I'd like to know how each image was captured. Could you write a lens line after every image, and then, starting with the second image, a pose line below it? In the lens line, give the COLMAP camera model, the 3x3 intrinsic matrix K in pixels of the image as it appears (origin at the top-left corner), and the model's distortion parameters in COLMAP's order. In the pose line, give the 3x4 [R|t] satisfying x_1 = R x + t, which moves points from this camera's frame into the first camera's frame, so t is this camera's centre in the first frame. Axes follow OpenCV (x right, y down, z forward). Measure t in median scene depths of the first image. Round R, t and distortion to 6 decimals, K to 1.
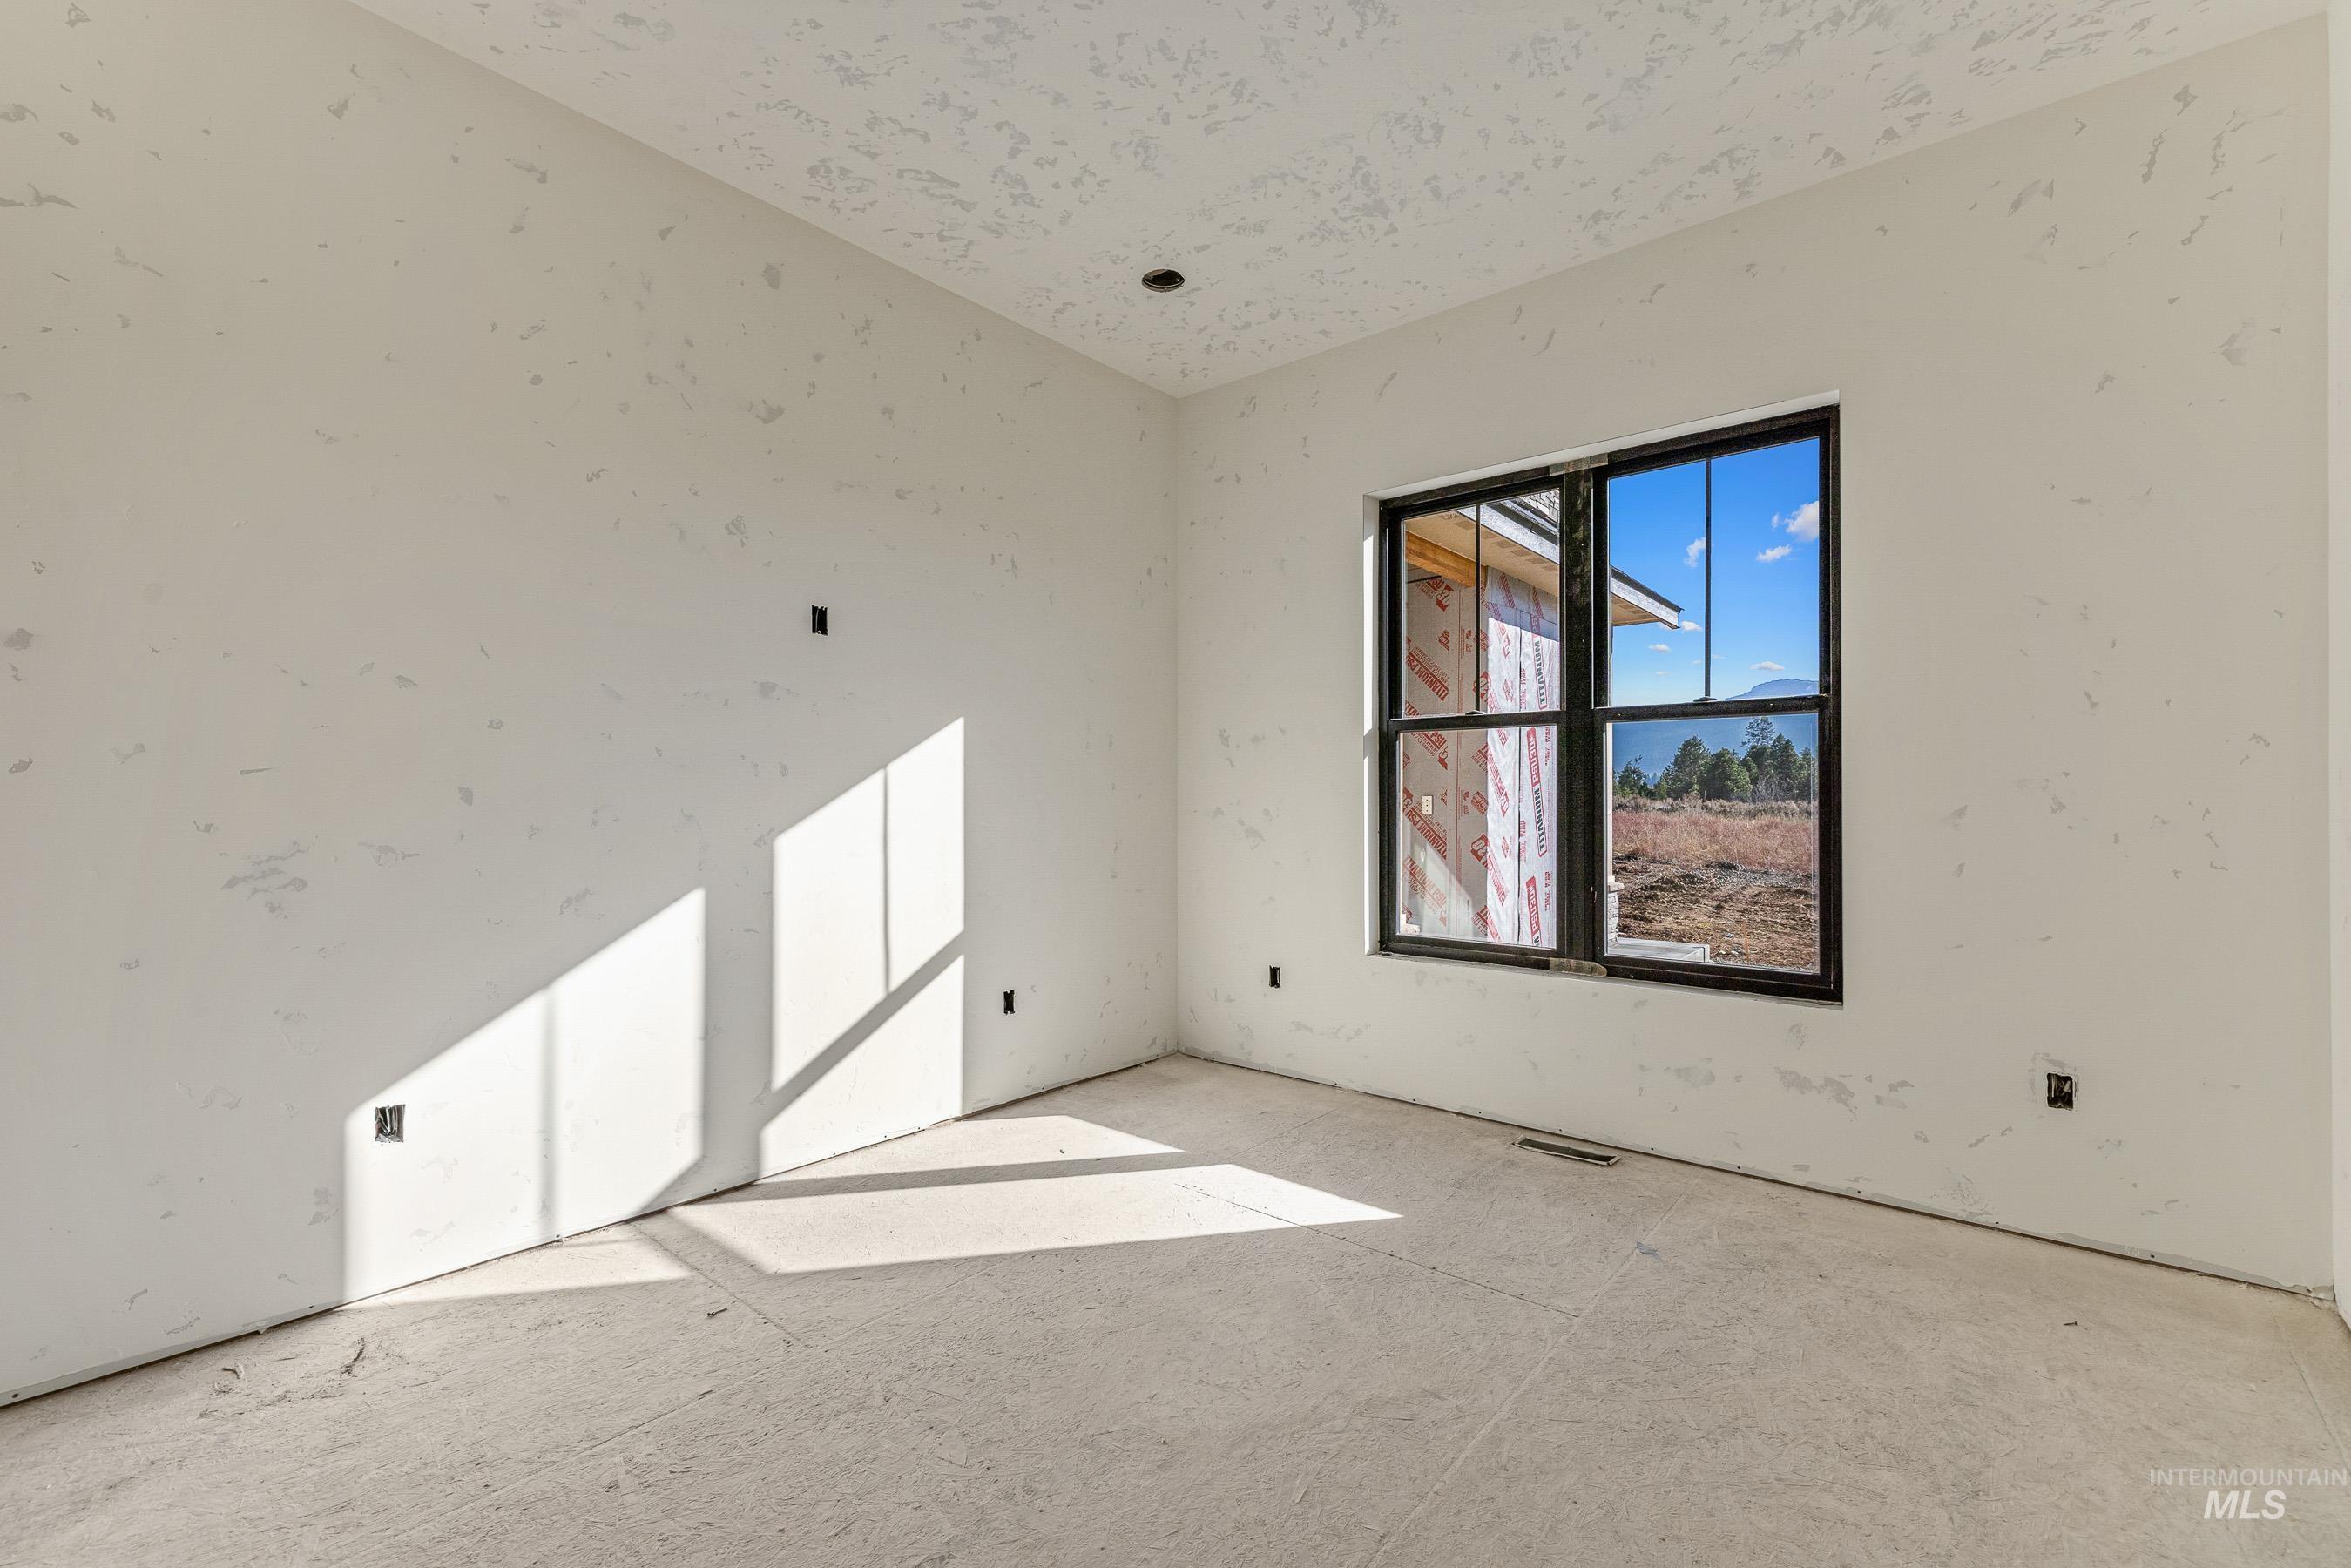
lens RADIAL K [[997.6, 0, 1170.3], [0, 997.6, 805.1], [0, 0, 1]] dist [0.003364, 0.000008]
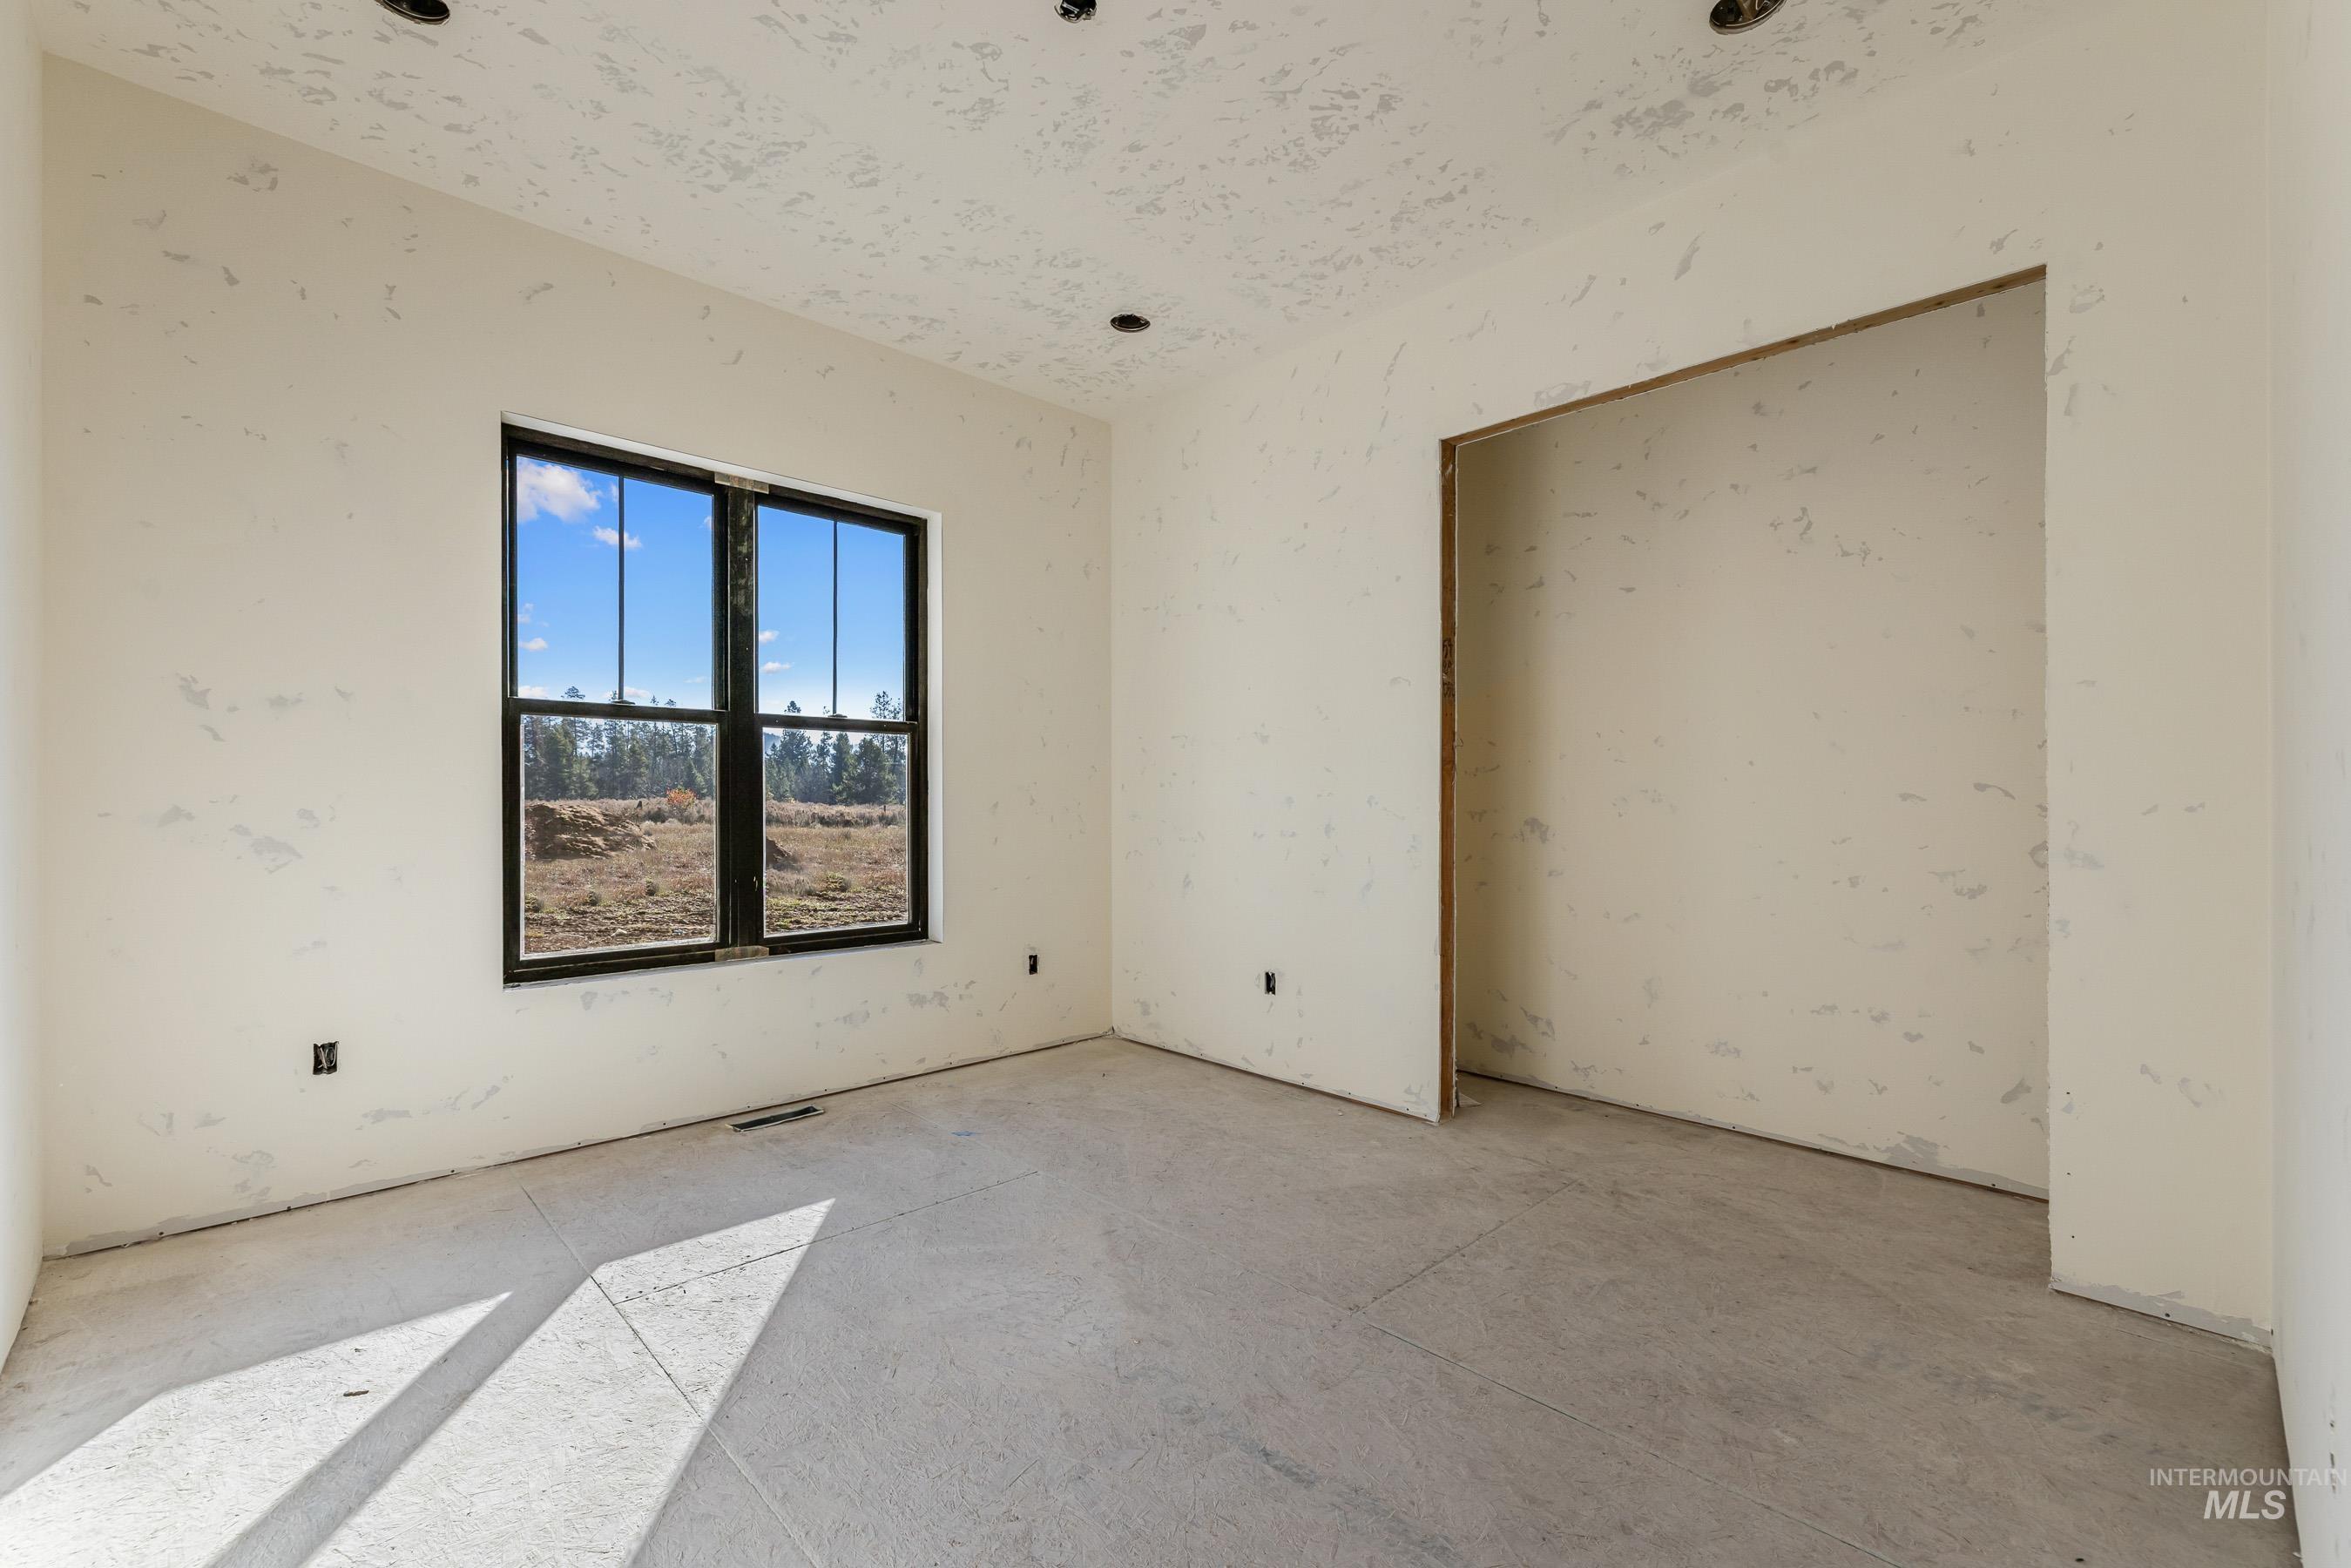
lens RADIAL K [[997.6, 0, 1170.3], [0, 997.6, 805.1], [0, 0, 1]] dist [0.003364, 0.000008]
pose [[0.098221, -0.007431, 0.995137, -0.664720], [0.001025, 0.999972, 0.007366, -0.004002], [-0.995164, 0.000297, 0.098226, 0.477785]]
